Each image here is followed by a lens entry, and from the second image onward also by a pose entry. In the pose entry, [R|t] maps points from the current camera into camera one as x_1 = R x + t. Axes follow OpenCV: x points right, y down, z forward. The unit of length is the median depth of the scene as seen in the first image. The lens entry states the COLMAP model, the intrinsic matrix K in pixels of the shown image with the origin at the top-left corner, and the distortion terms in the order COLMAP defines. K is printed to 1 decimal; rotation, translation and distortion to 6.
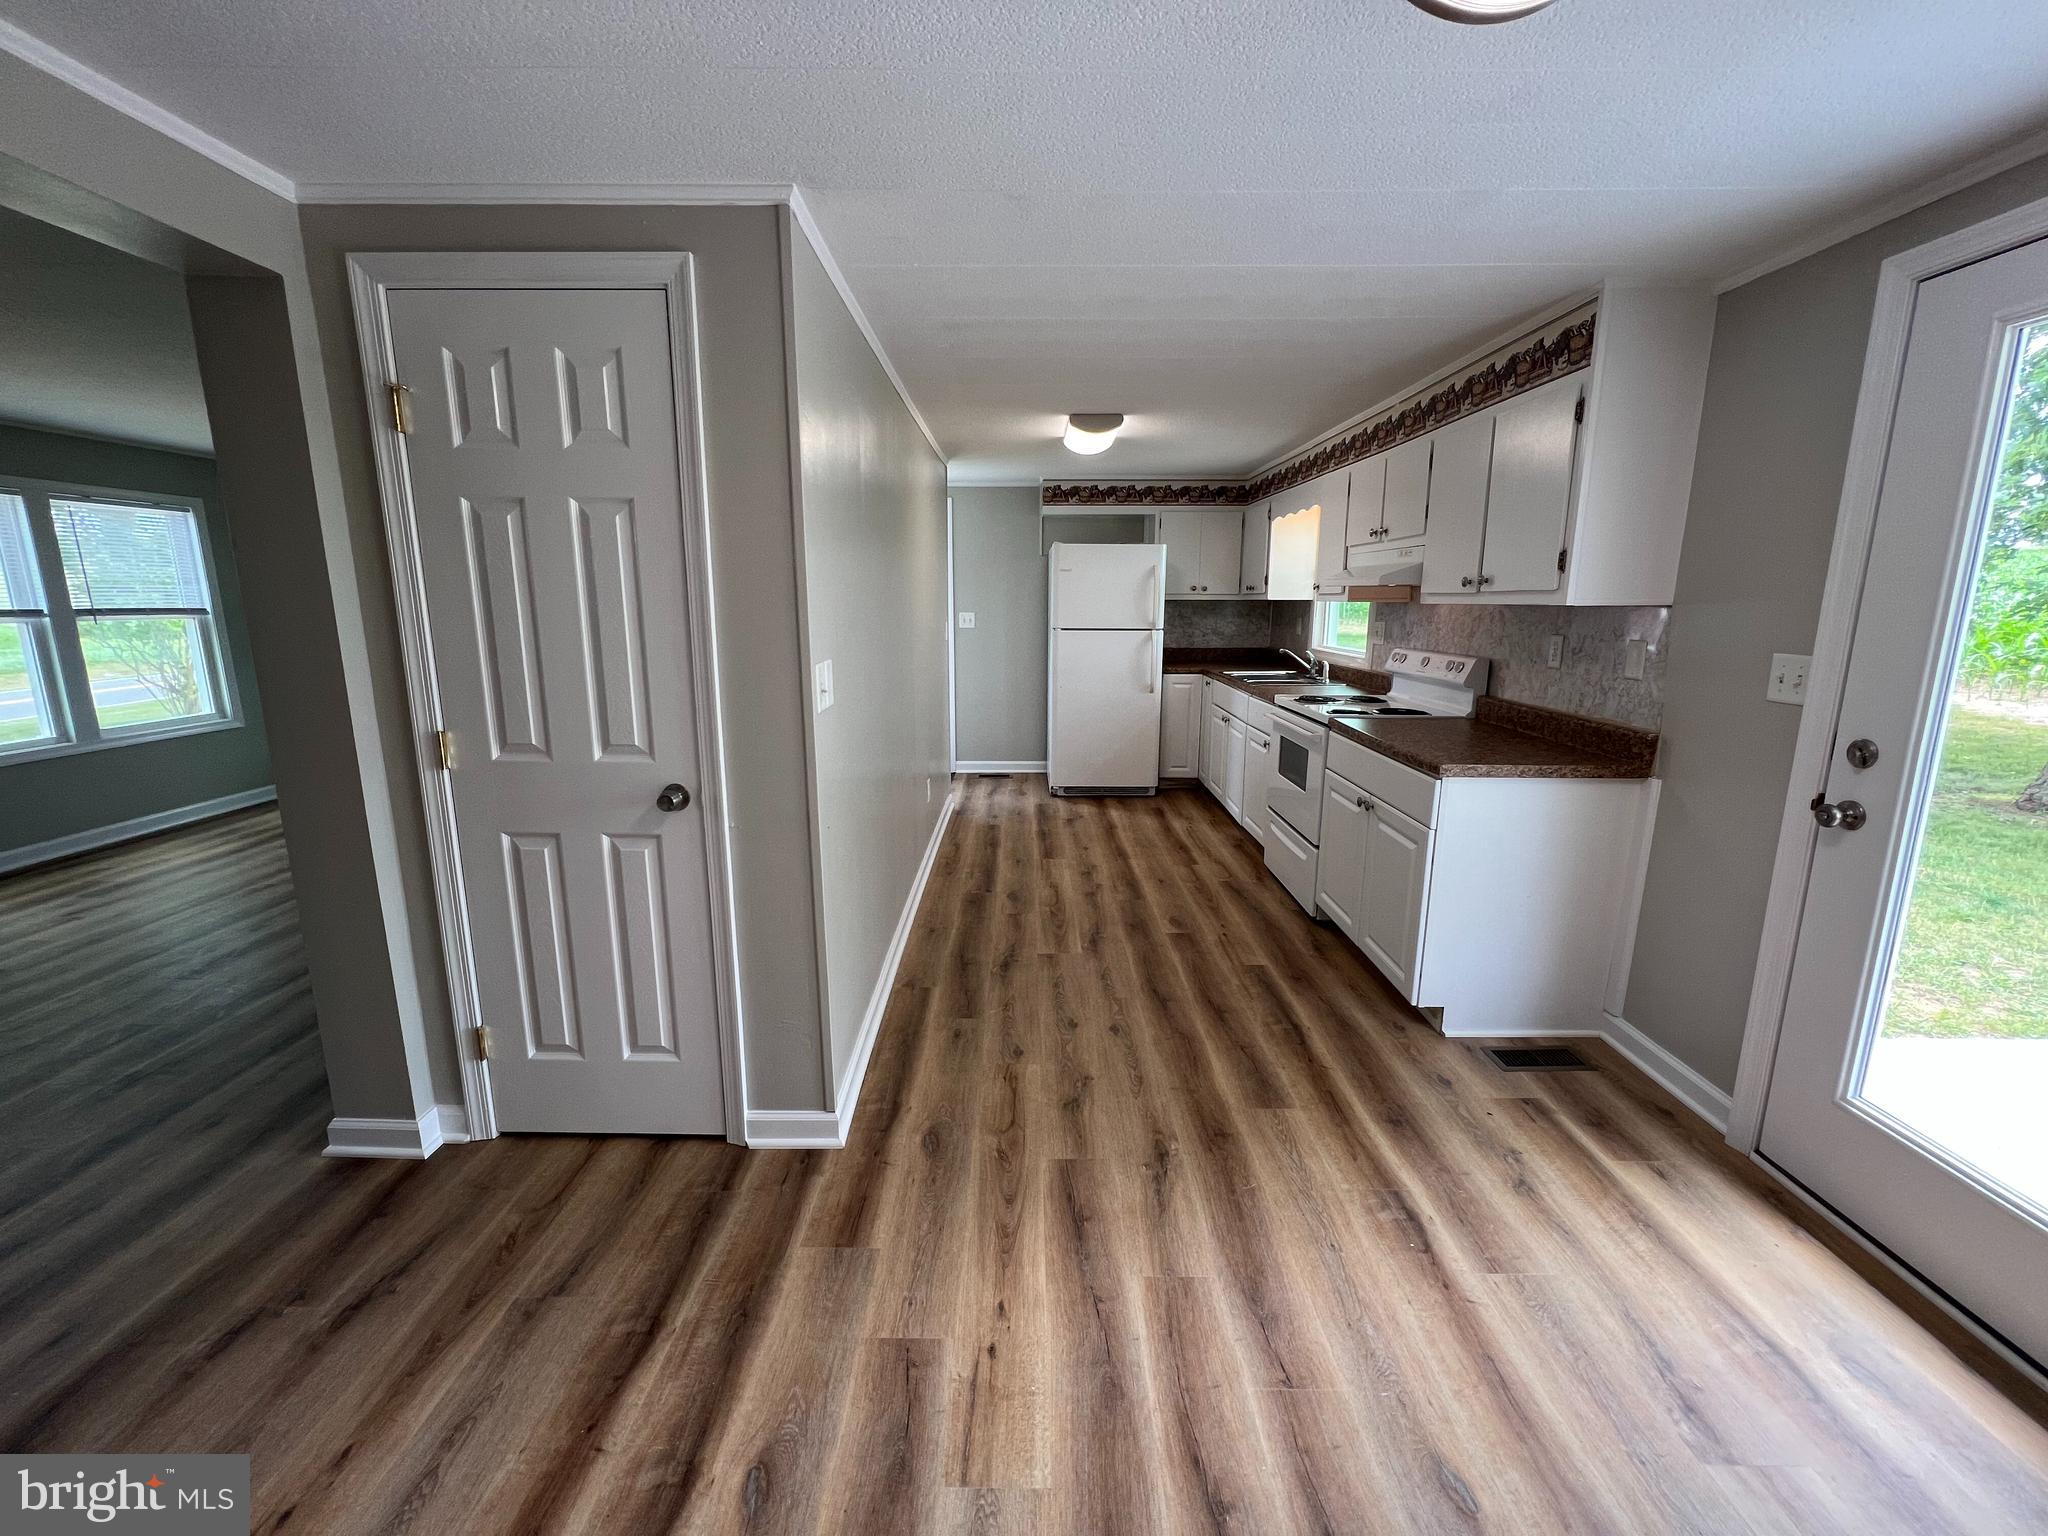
lens RADIAL K [[824.6, 0, 1026.9], [0, 824.6, 759.0], [0, 0, 1]] dist [-0.002423, 0.000304]
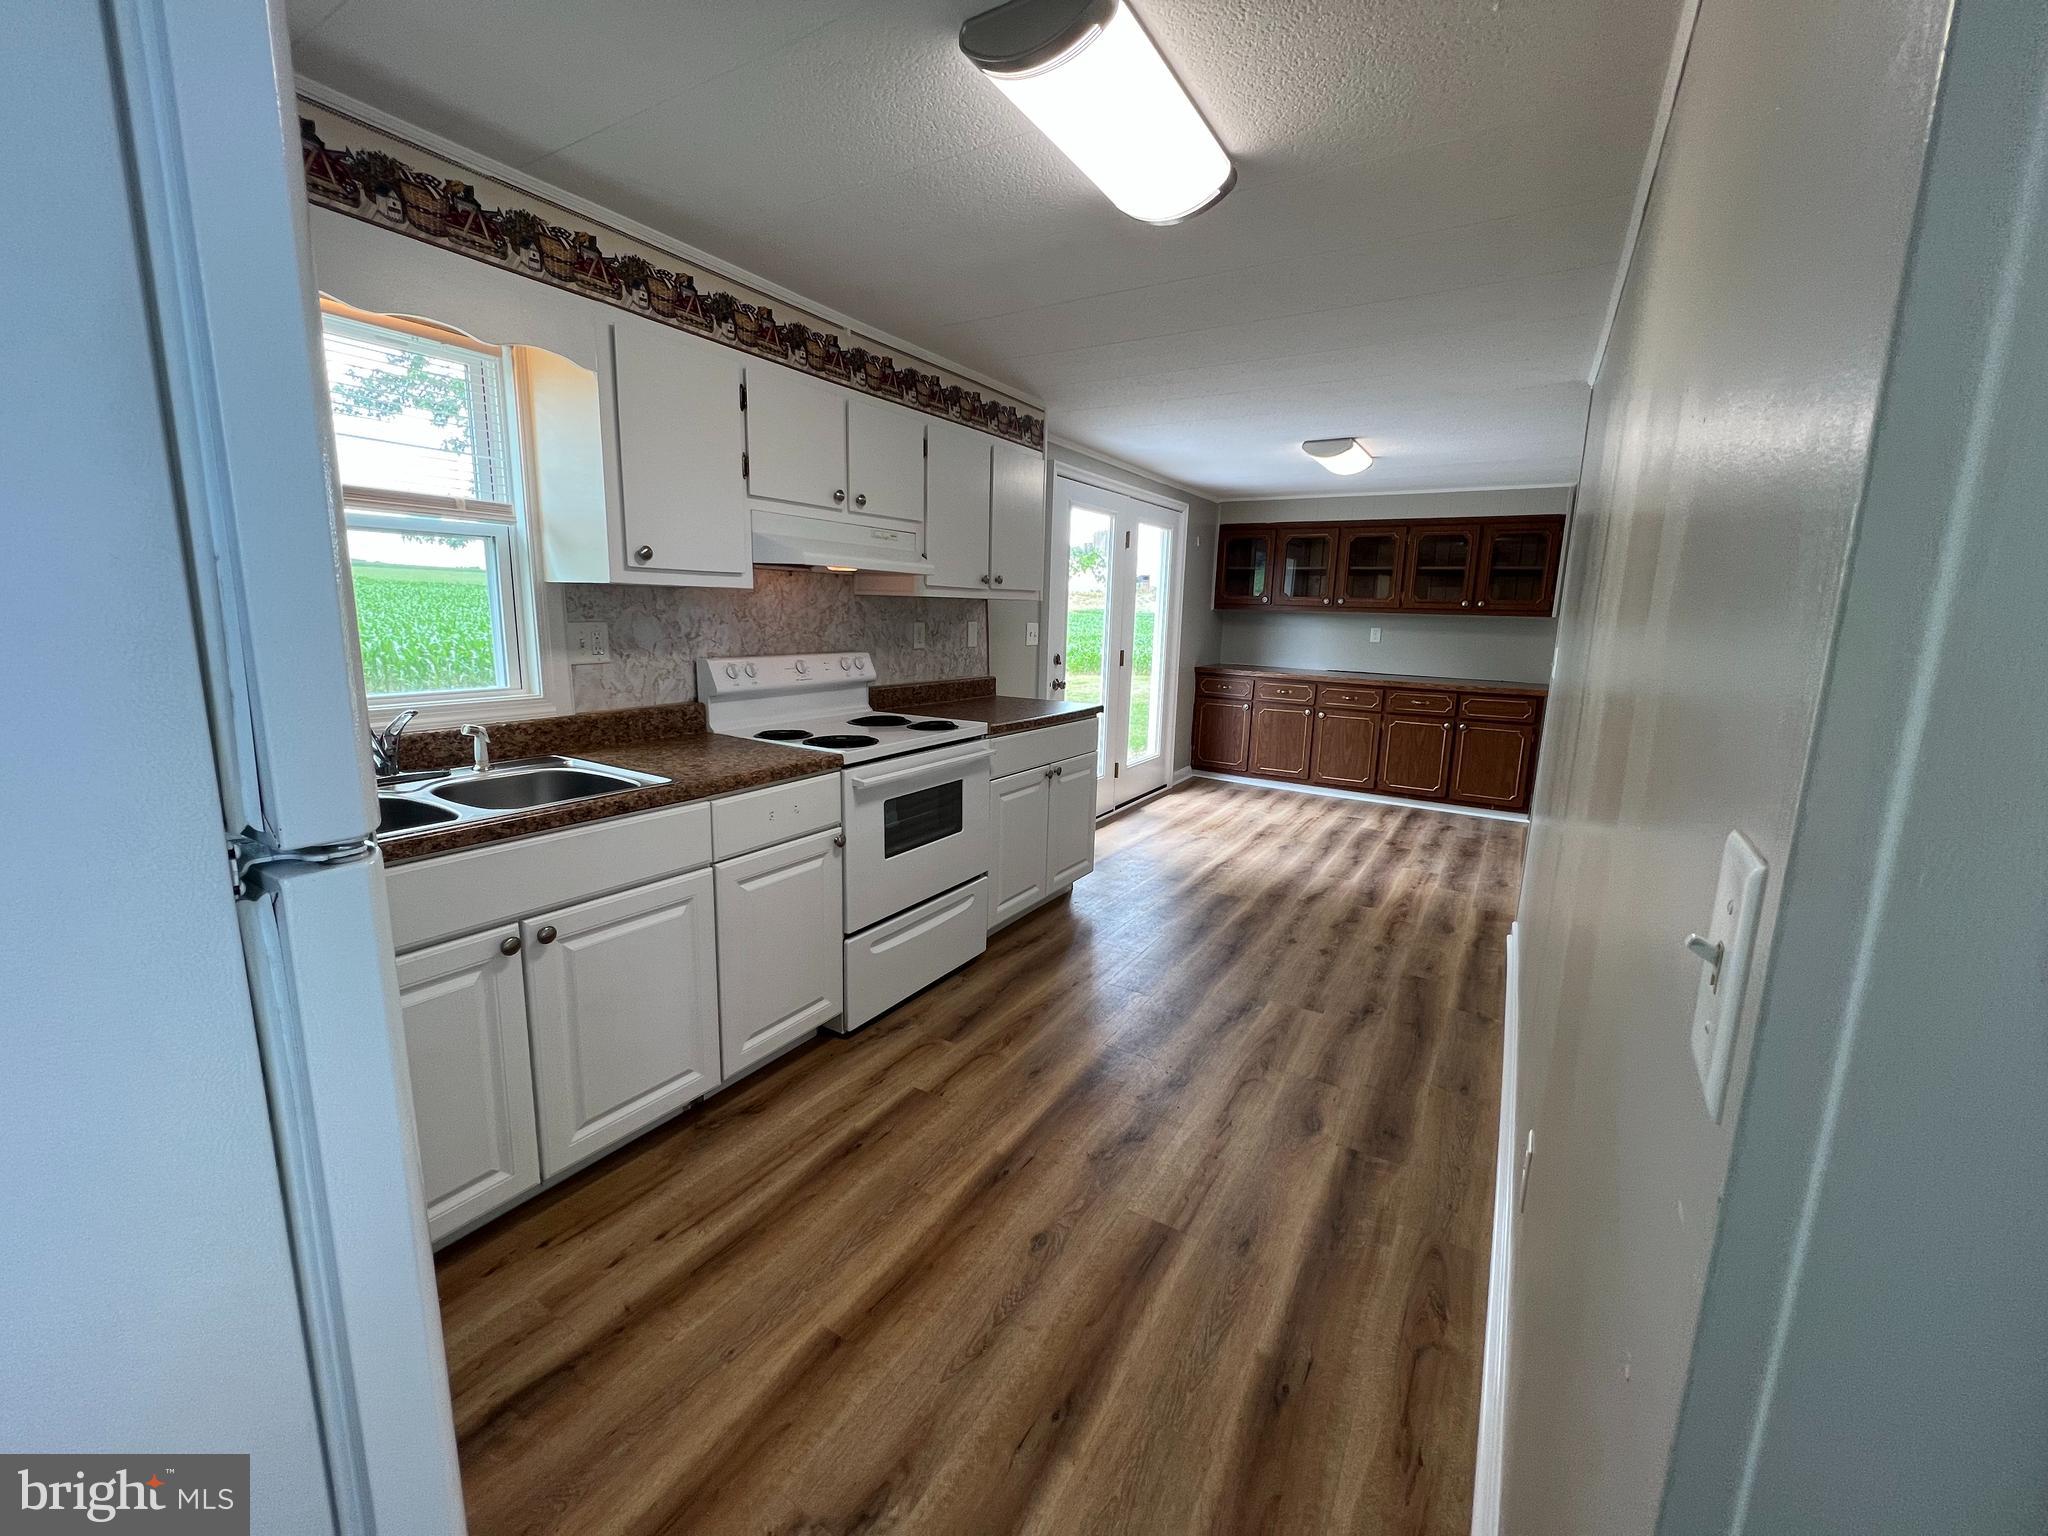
lens RADIAL K [[824.6, 0, 1026.9], [0, 824.6, 759.0], [0, 0, 1]] dist [-0.002423, 0.000304]
pose [[-0.853067, -0.116596, 0.508608, -0.130966], [0.074076, 0.937783, 0.339228, -0.328729], [-0.516517, 0.327060, -0.791355, 1.766173]]
